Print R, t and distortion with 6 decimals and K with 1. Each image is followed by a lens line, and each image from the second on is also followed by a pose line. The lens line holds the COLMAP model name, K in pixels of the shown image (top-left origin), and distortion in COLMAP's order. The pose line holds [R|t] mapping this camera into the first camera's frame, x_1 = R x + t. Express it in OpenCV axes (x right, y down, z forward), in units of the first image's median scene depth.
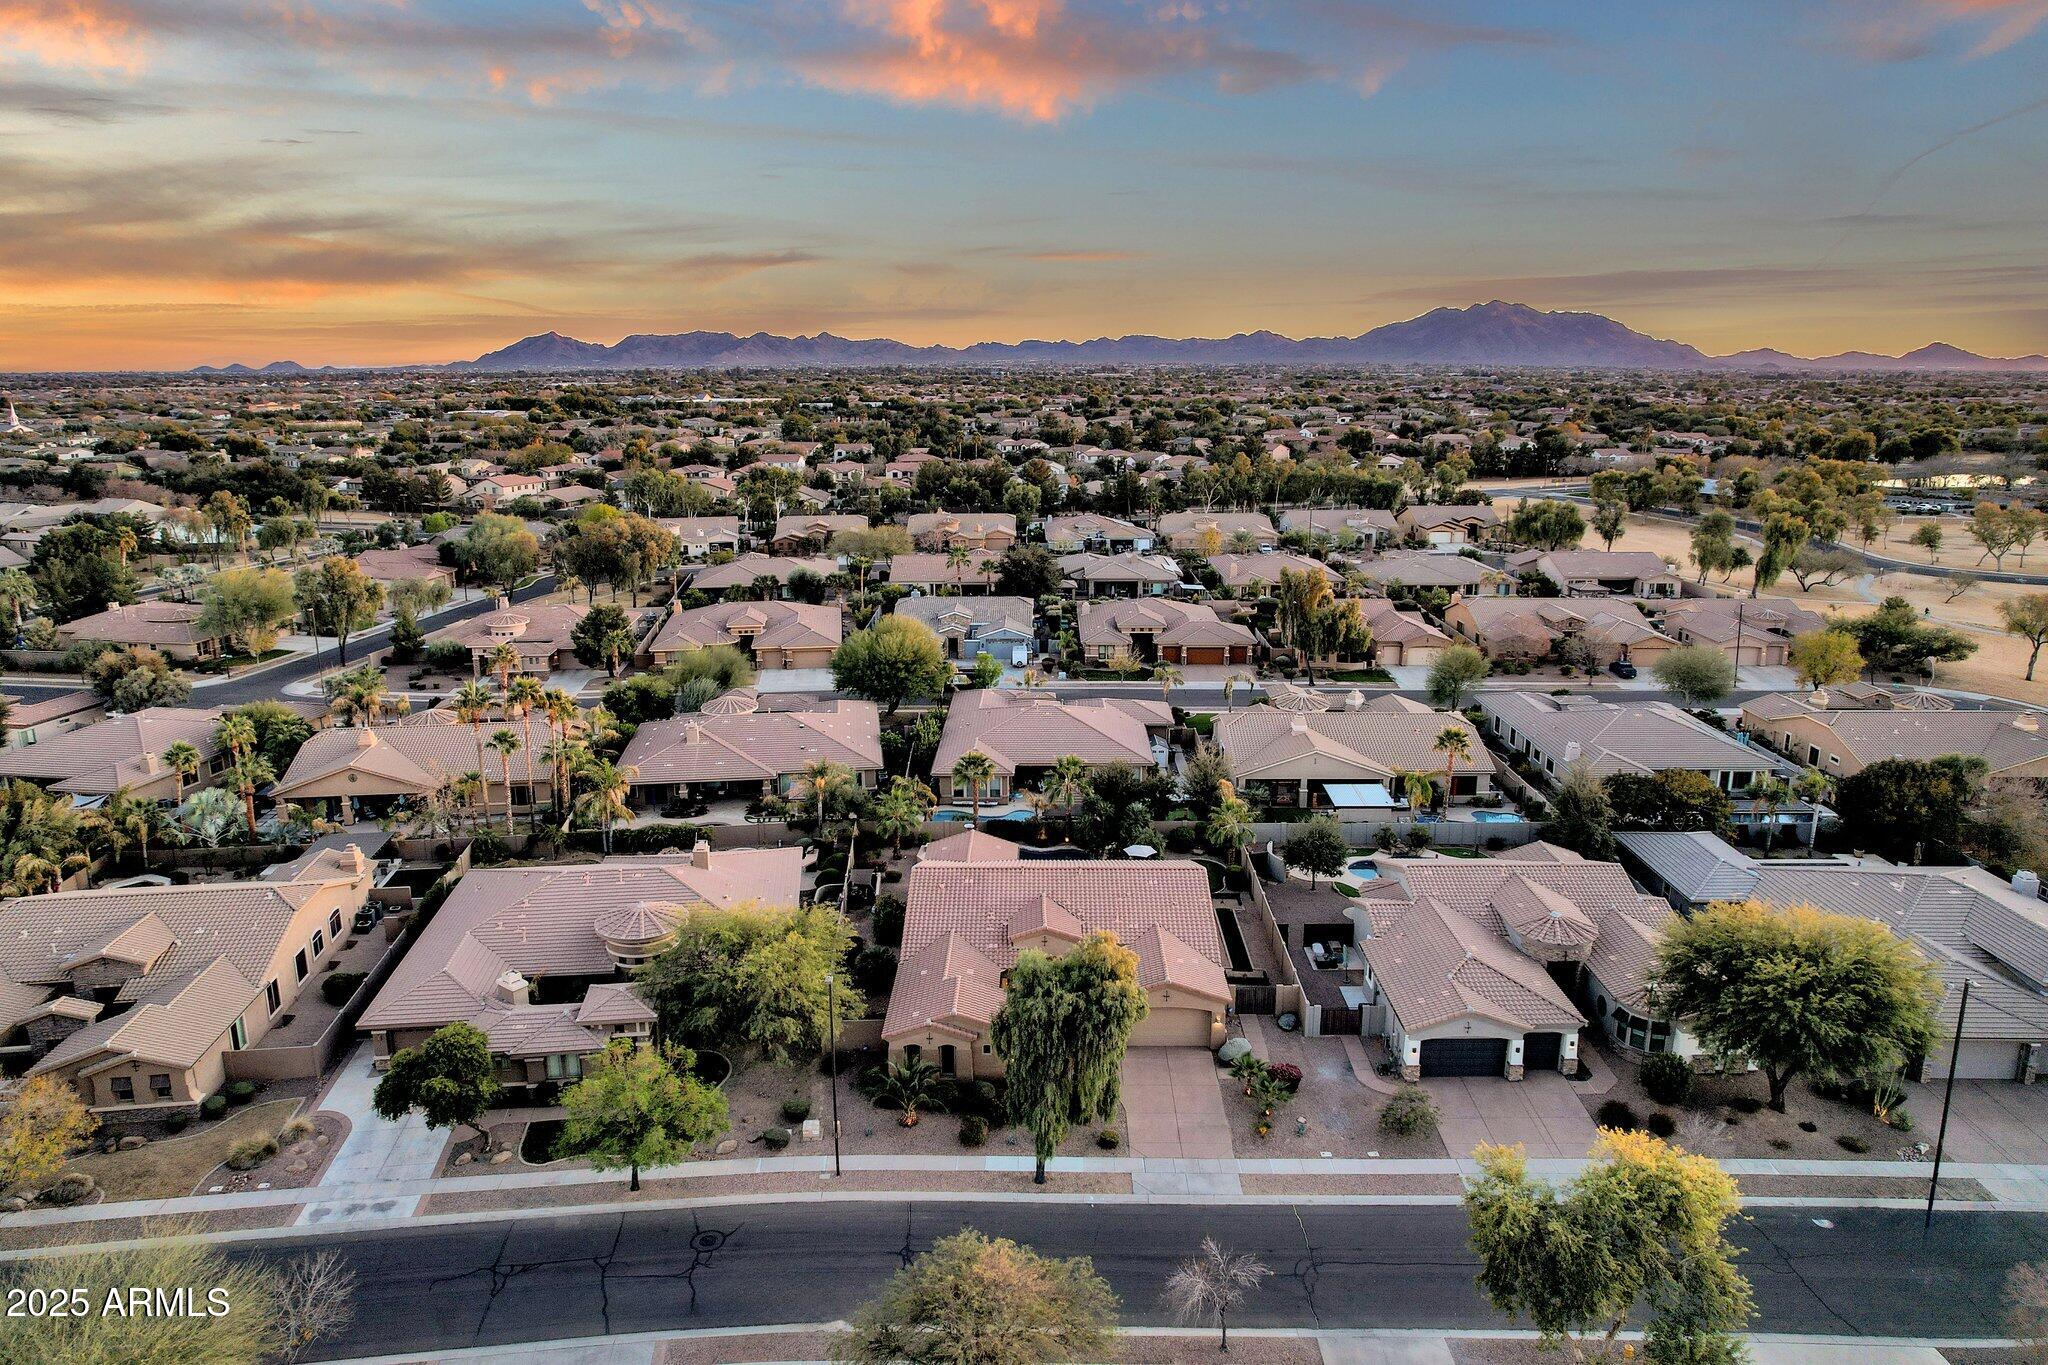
lens RADIAL K [[1304.9, 0, 1014.4], [0, 1304.9, 675.2], [0, 0, 1]] dist [-0.077755, 0.069306]
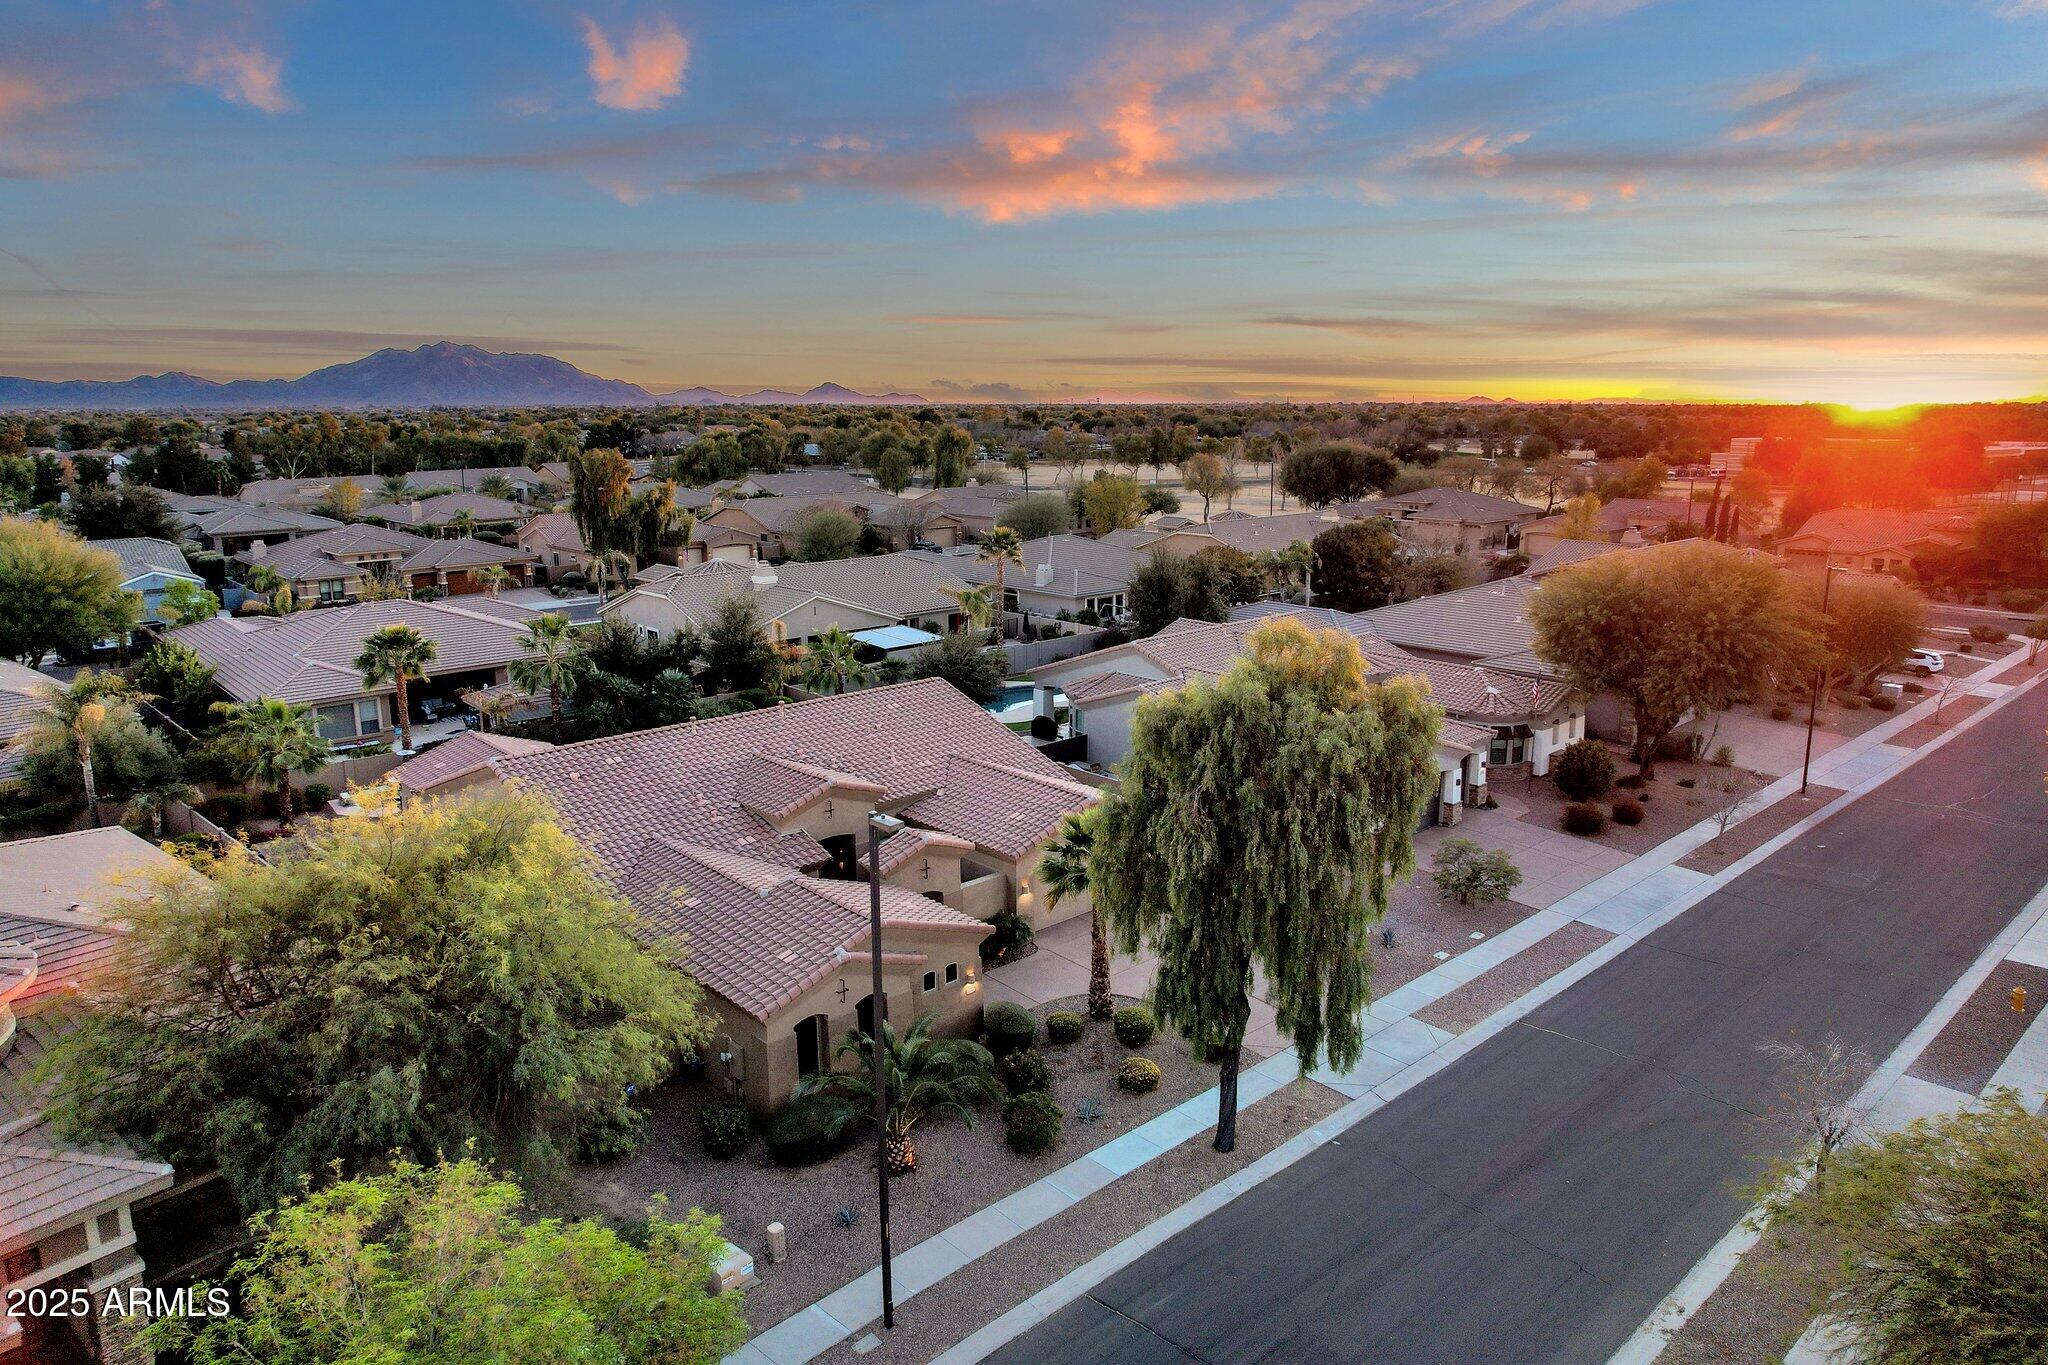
lens RADIAL K [[1304.9, 0, 1014.4], [0, 1304.9, 675.2], [0, 0, 1]] dist [-0.077755, 0.069306]
pose [[0.728811, -0.139333, 0.670389, -0.196055], [0.160913, 0.986510, 0.030099, 0.098980], [-0.665539, 0.085938, 0.741399, 0.364194]]
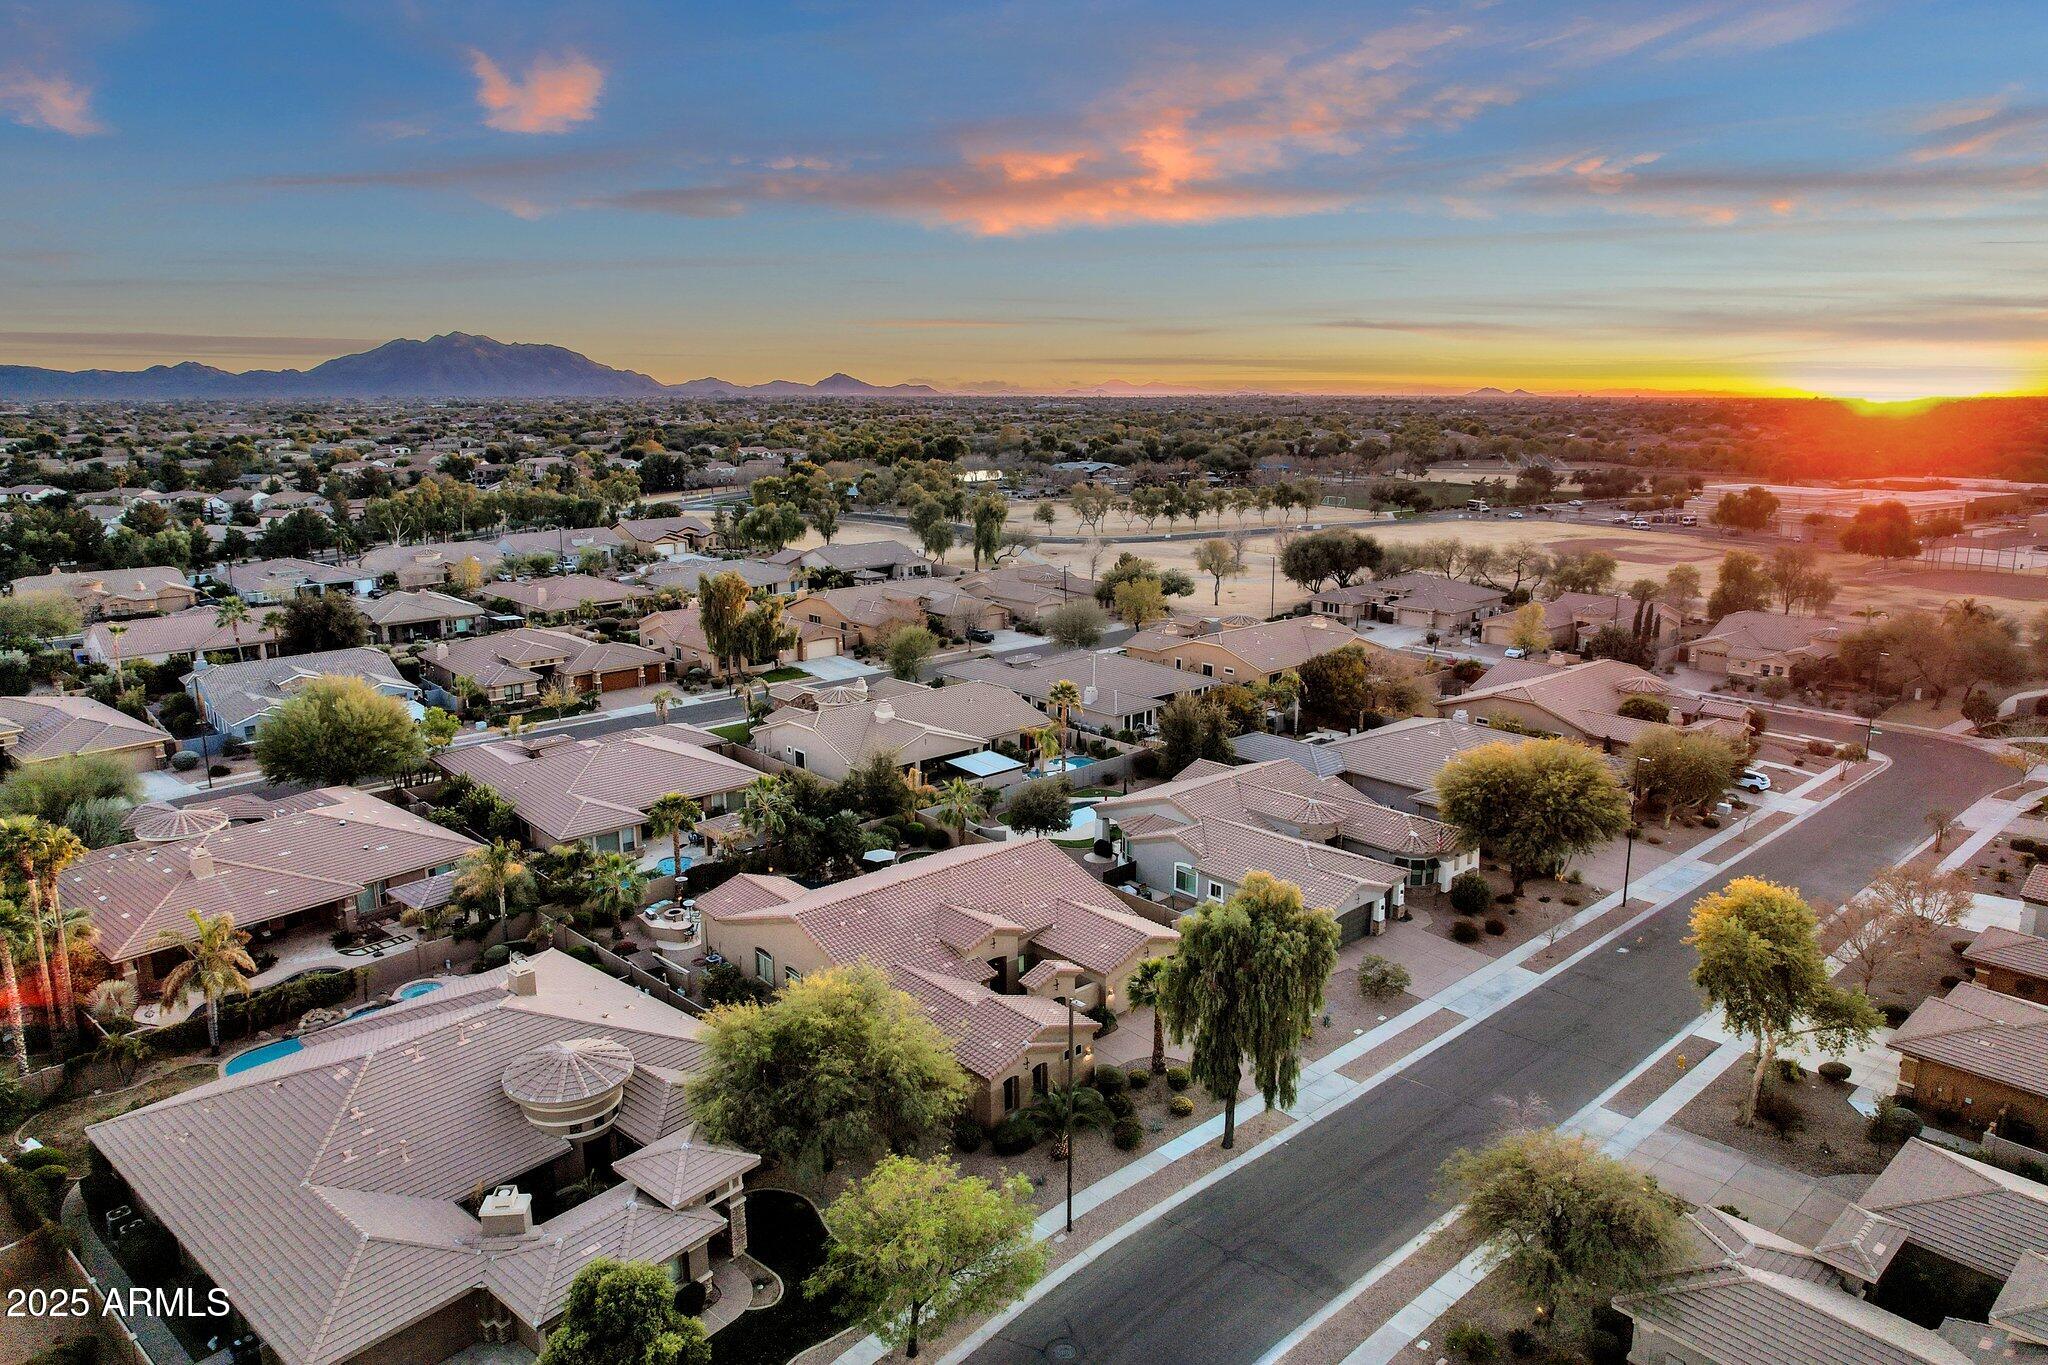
lens RADIAL K [[1304.9, 0, 1014.4], [0, 1304.9, 675.2], [0, 0, 1]] dist [-0.077755, 0.069306]
pose [[0.733476, -0.142726, 0.664561, -0.384164], [0.158134, 0.986710, 0.037381, -0.012128], [-0.661064, 0.077672, 0.746298, 0.192180]]
